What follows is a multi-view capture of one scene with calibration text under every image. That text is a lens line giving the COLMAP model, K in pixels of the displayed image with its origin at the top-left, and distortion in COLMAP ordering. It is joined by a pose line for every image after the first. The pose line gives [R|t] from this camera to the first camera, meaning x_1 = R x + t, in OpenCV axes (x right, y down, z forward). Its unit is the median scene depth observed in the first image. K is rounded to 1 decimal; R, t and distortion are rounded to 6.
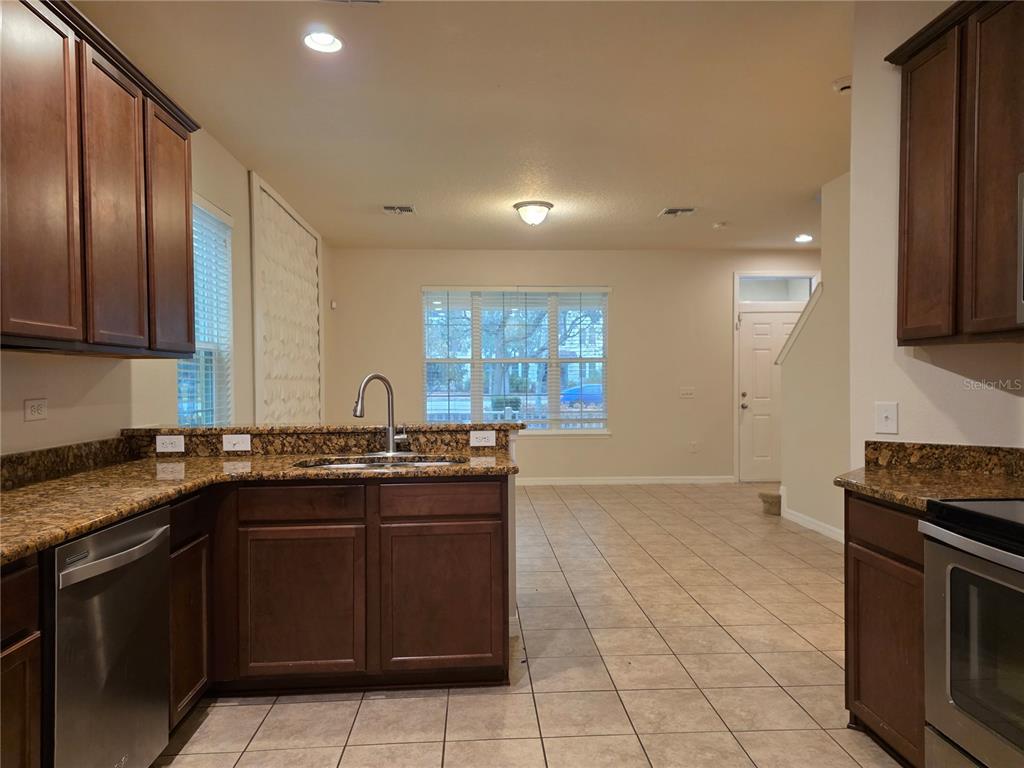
lens RADIAL K [[674.4, 0, 507.4], [0, 674.4, 386.9], [0, 0, 1]] dist [0.087862, -0.050912]
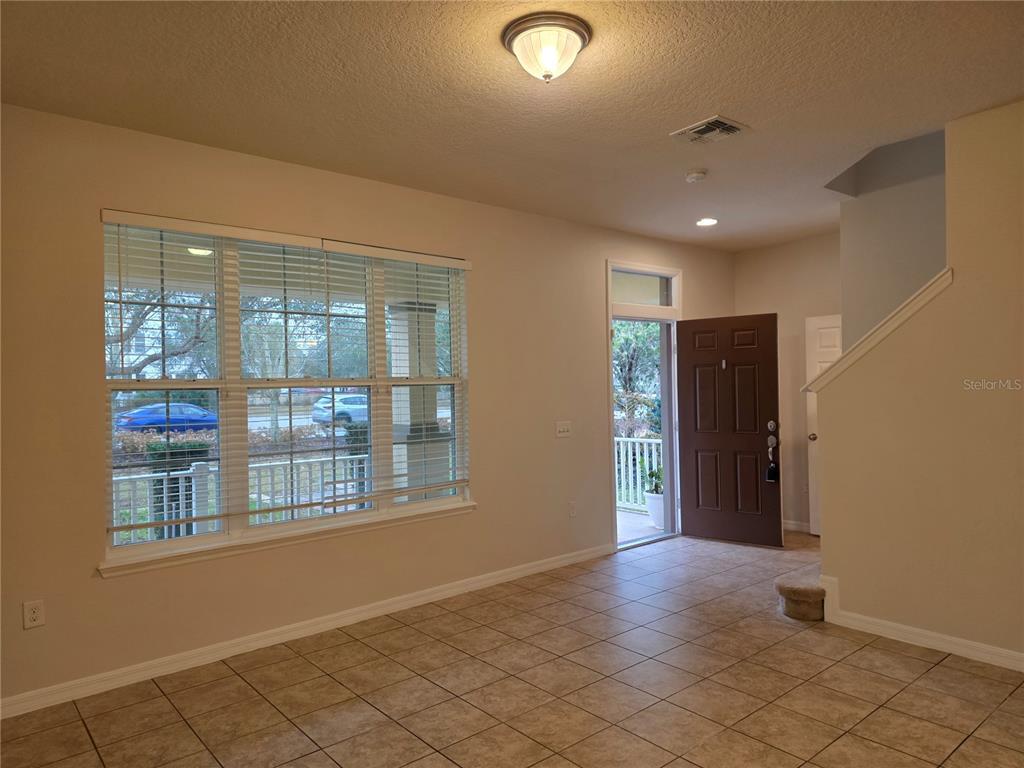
lens RADIAL K [[674.4, 0, 517.1], [0, 674.4, 389.1], [0, 0, 1]] dist [0.087862, -0.050912]
pose [[0.788046, -0.010132, 0.615533, -0.332143], [0.020325, 0.999748, -0.009565, -0.048087], [-0.615281, 0.020048, 0.788053, 0.898737]]
